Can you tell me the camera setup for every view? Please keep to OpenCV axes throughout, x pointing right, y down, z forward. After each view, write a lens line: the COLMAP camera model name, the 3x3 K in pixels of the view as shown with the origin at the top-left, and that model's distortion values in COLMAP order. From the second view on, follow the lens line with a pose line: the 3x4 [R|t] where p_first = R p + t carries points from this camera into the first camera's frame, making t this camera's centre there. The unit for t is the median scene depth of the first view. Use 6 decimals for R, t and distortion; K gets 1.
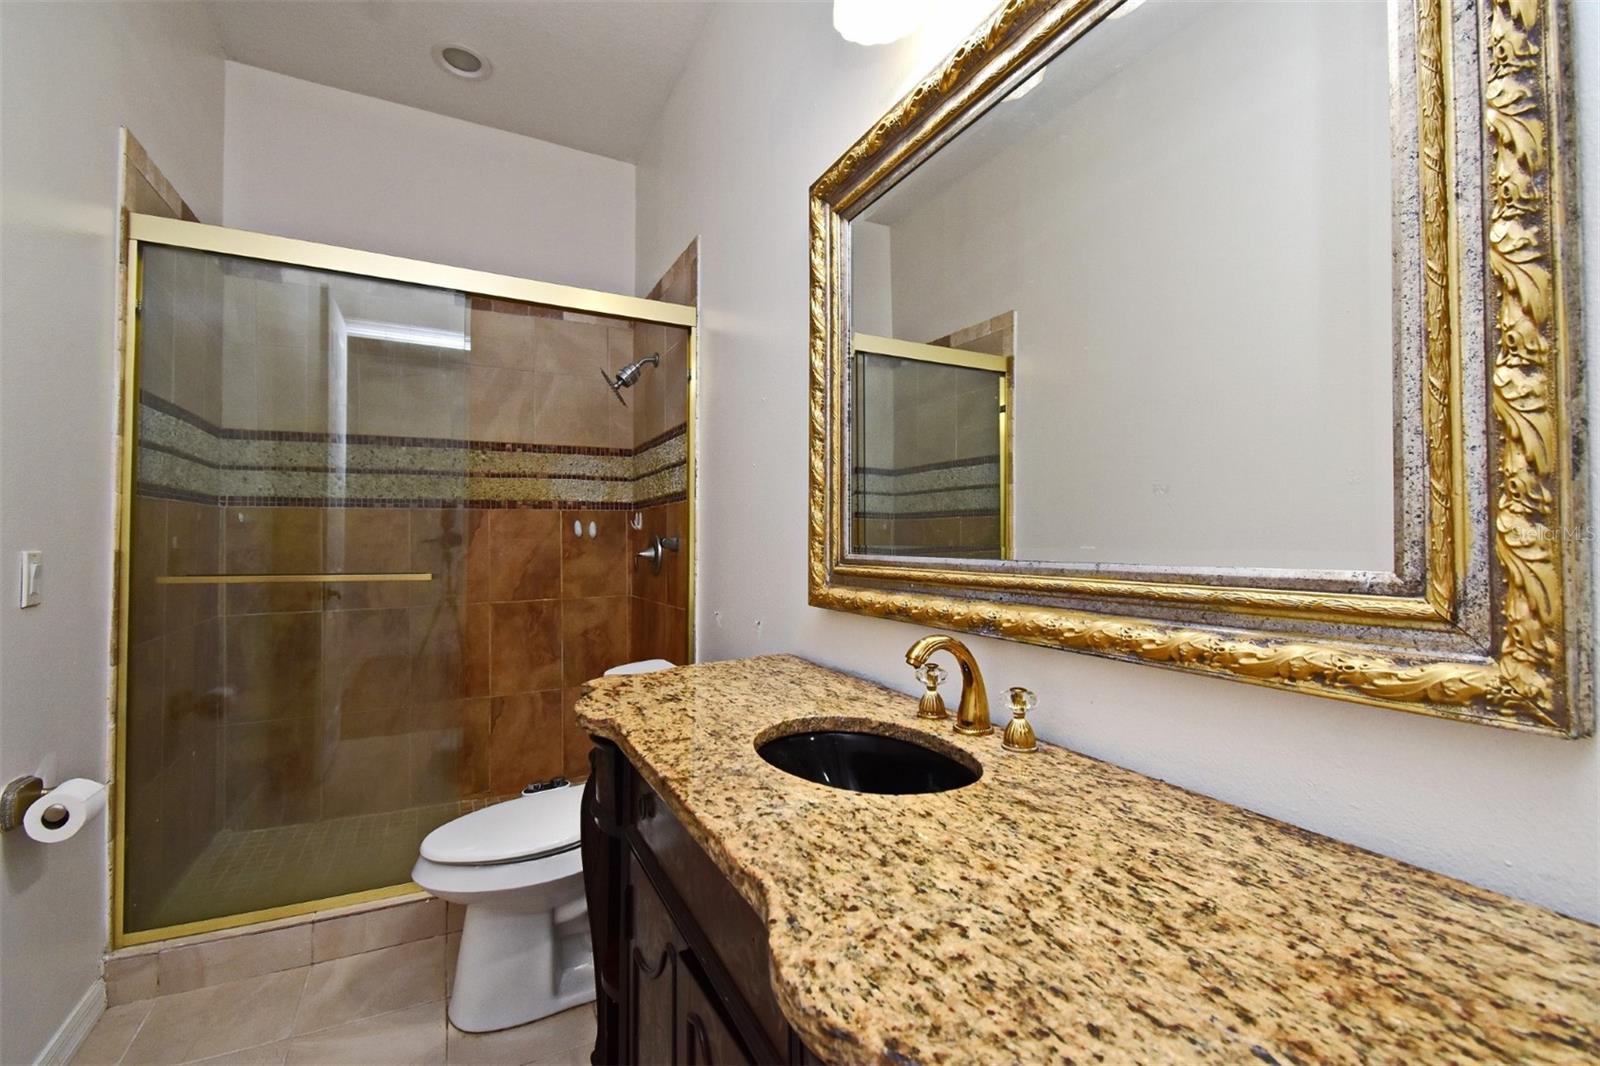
lens RADIAL K [[689.9, 0, 800.0], [0, 689.9, 533.0], [0, 0, 1]] dist [0.057905, -0.028575]
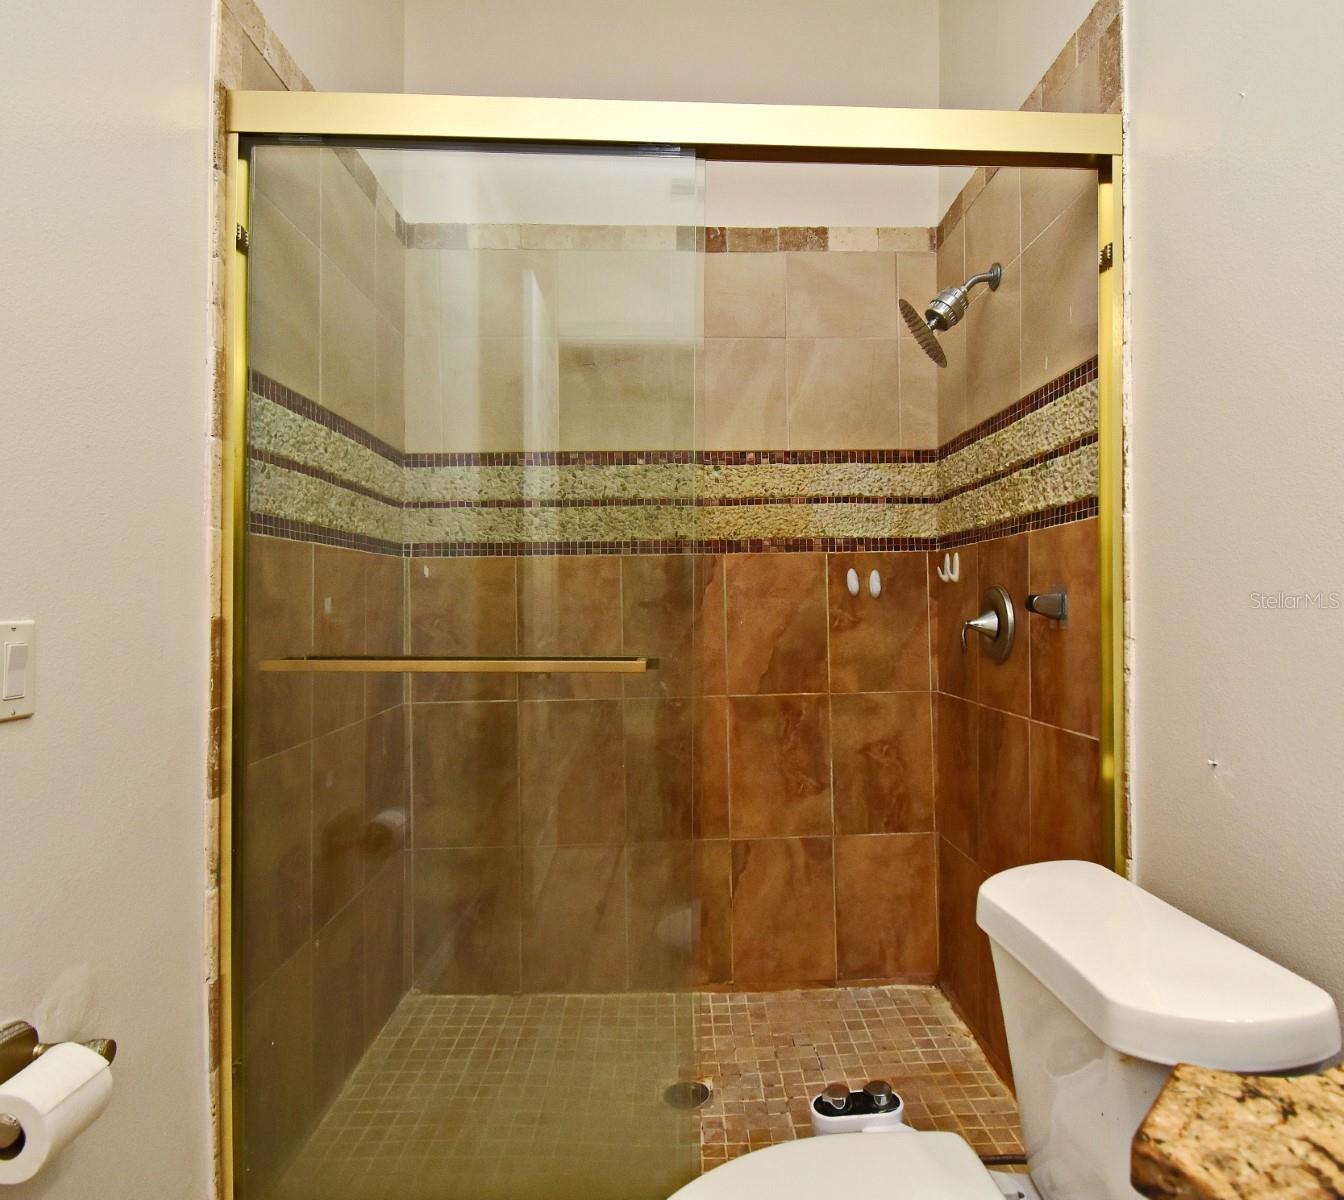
lens RADIAL K [[686.8, 0, 672.0], [0, 686.8, 600.0], [0, 0, 1]] dist [-0.000059, -0.000009]
pose [[0.893170, -0.007831, -0.449651, -0.207287], [0.010536, 0.999938, 0.003514, 0.007075], [0.449596, -0.007876, 0.893197, 0.414795]]
